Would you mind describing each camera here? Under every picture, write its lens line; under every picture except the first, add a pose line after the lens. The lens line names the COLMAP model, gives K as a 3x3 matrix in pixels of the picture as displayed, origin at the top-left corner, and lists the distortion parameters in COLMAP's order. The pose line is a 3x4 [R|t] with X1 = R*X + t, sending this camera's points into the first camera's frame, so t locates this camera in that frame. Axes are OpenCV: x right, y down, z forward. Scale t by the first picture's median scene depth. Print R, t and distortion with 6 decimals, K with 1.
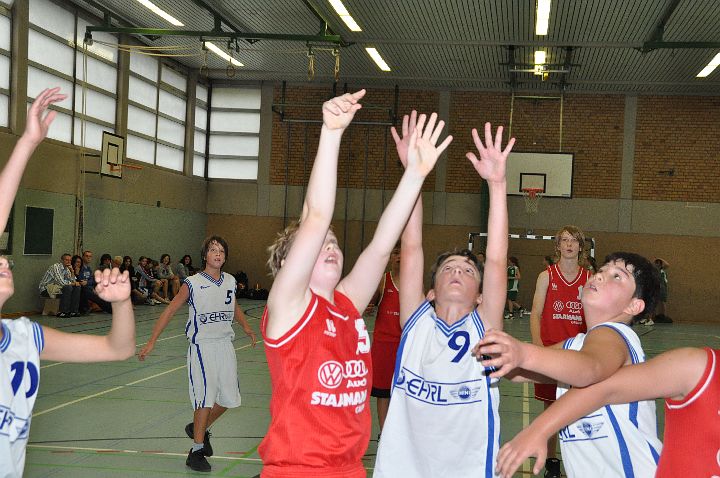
lens RADIAL K [[1154.4, 0, 349.9], [0, 1154.4, 244.0], [0, 0, 1]] dist [0.256962, 0.000000]
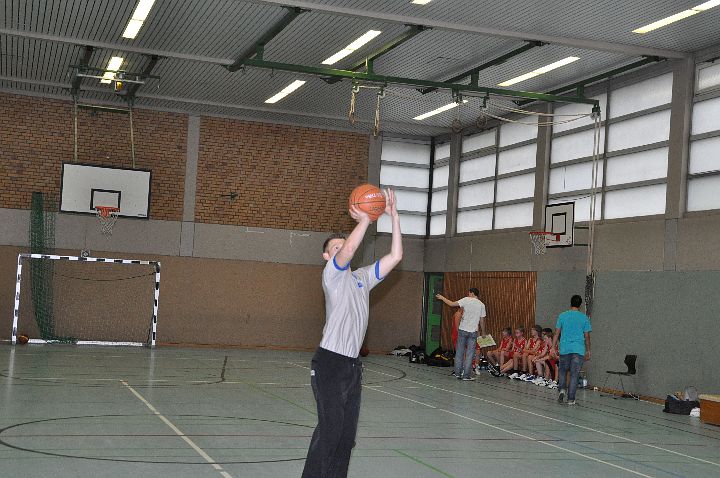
lens RADIAL K [[1131.1, 0, 360.8], [0, 1131.1, 243.1], [0, 0, 1]] dist [0.240022, 0.000000]
pose [[0.897734, 0.021733, 0.440001, -0.055928], [-0.013921, 0.999683, -0.020973, -0.003738], [-0.440317, 0.012703, 0.897752, 0.114146]]
